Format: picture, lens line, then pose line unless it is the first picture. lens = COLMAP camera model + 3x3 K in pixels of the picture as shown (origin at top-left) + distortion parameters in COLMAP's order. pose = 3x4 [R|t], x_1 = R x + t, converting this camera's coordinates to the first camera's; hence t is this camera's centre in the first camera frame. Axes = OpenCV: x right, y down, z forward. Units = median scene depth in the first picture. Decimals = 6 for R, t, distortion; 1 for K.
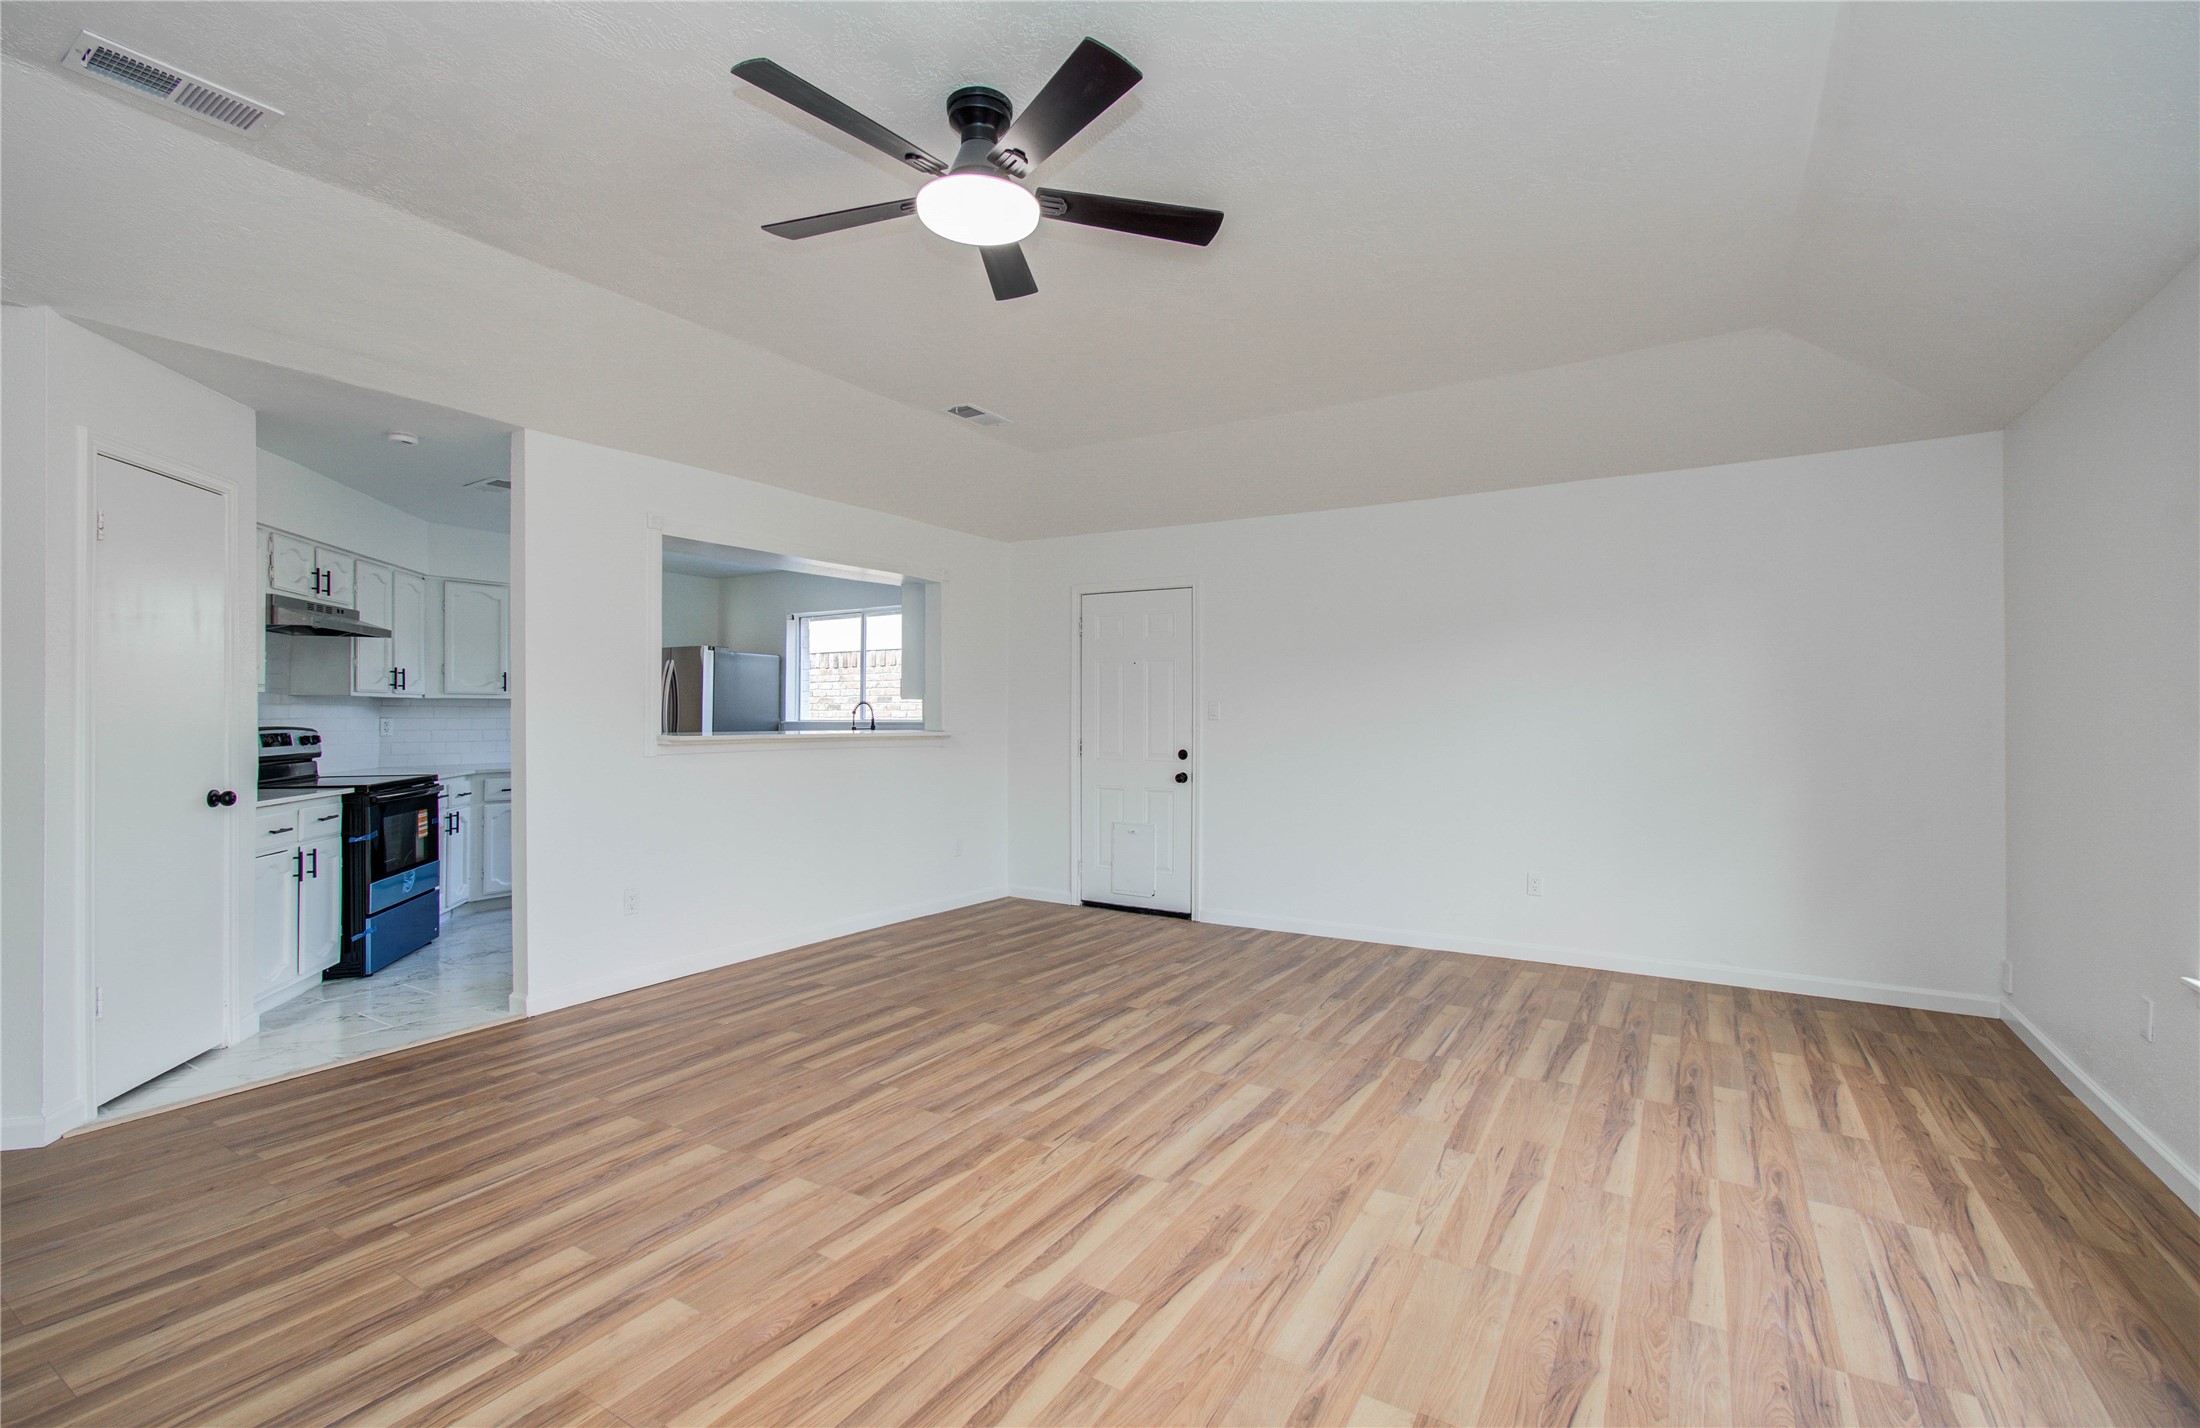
lens RADIAL K [[952.9, 0, 1107.1], [0, 952.9, 716.9], [0, 0, 1]] dist [-0.006974, -0.000646]
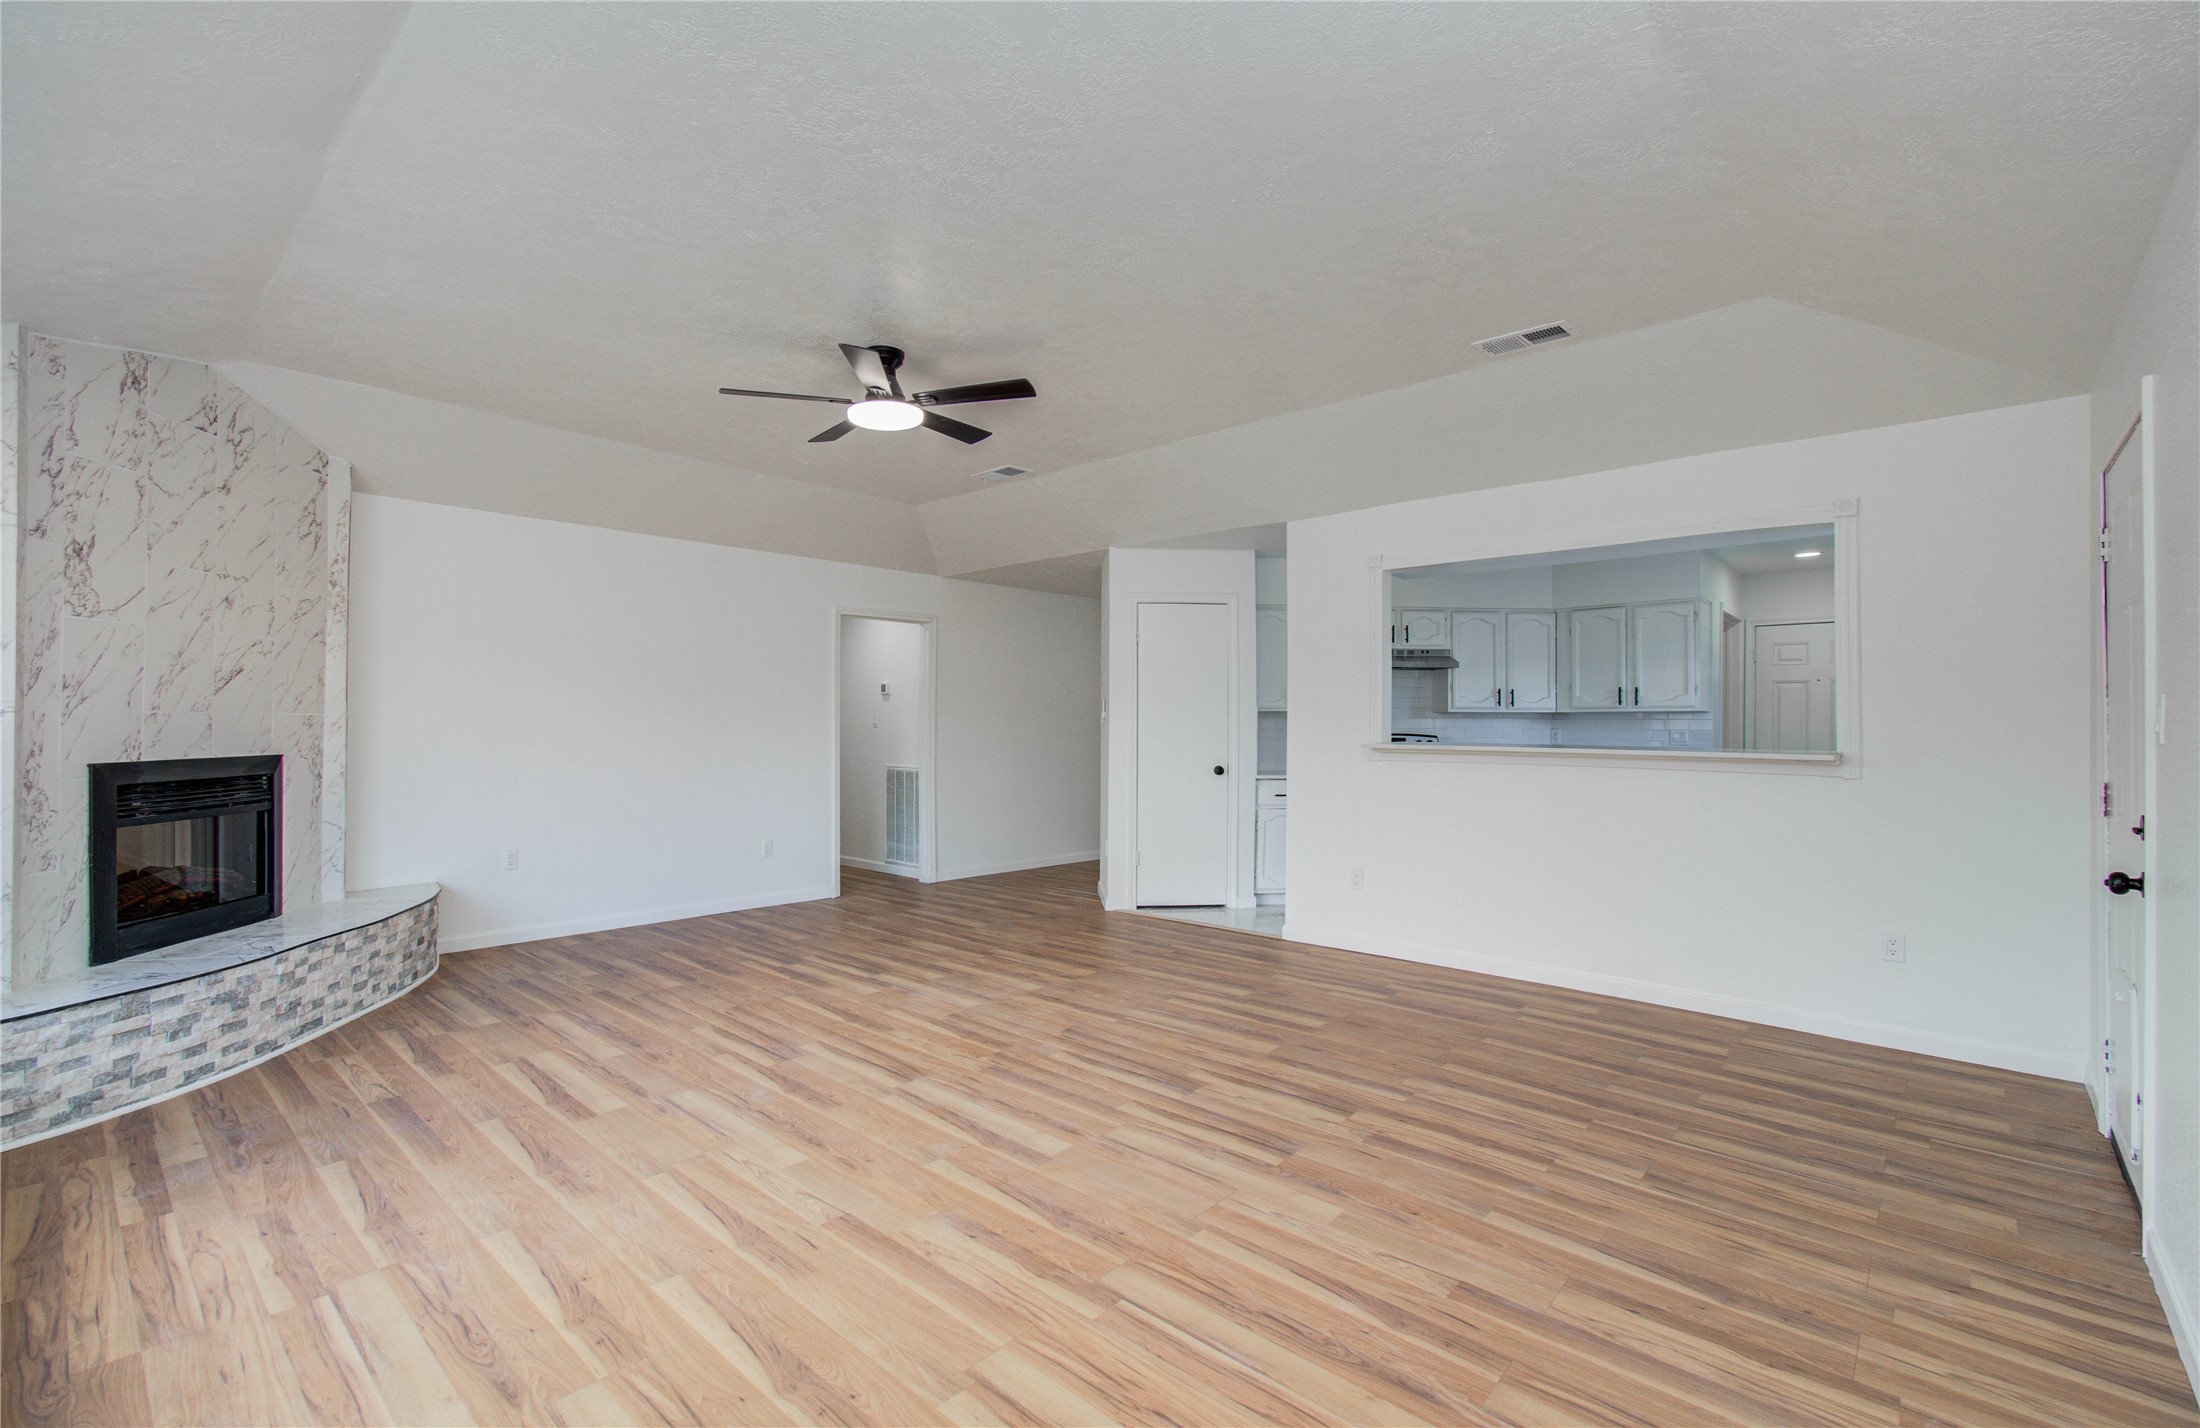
lens RADIAL K [[952.9, 0, 1105.7], [0, 952.9, 720.8], [0, 0, 1]] dist [-0.006974, -0.000646]
pose [[-0.175698, -0.004405, -0.984434, 0.996741], [-0.004139, 0.999984, -0.003736, -0.003786], [0.984435, 0.003419, -0.175714, 1.167163]]
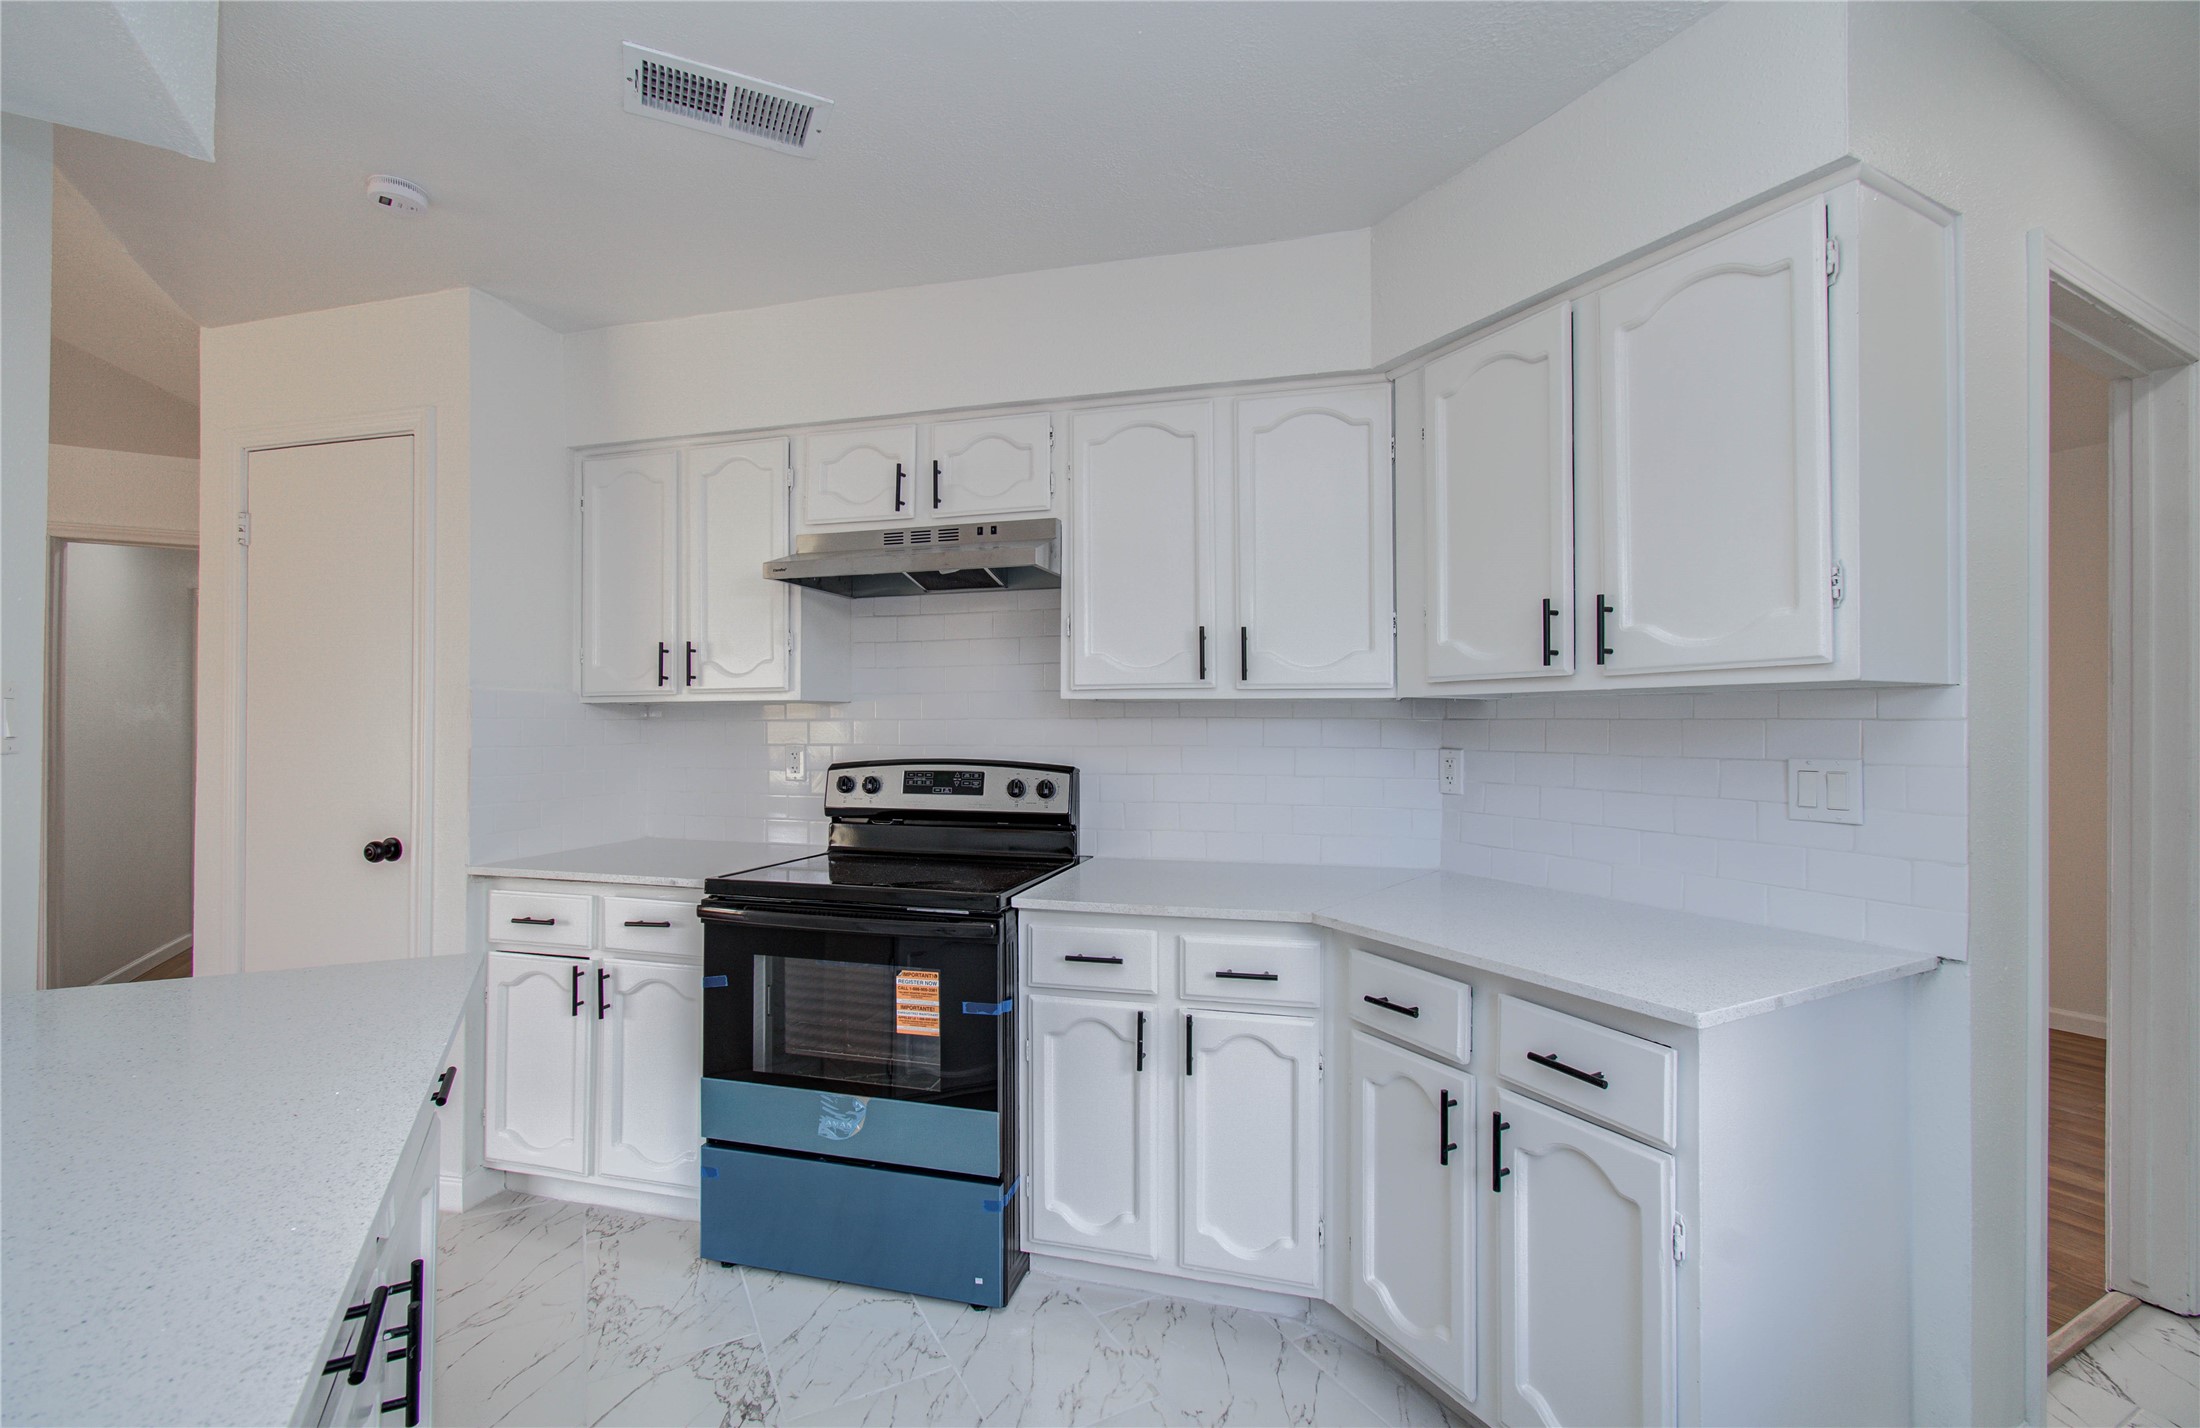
lens RADIAL K [[952.9, 0, 1105.9], [0, 952.9, 726.0], [0, 0, 1]] dist [-0.006974, -0.000646]
pose [[-0.492853, -0.003025, -0.870107, -0.599036], [-0.006035, 0.999982, -0.000058, -0.013819], [0.870091, 0.005223, -0.492863, 1.940314]]
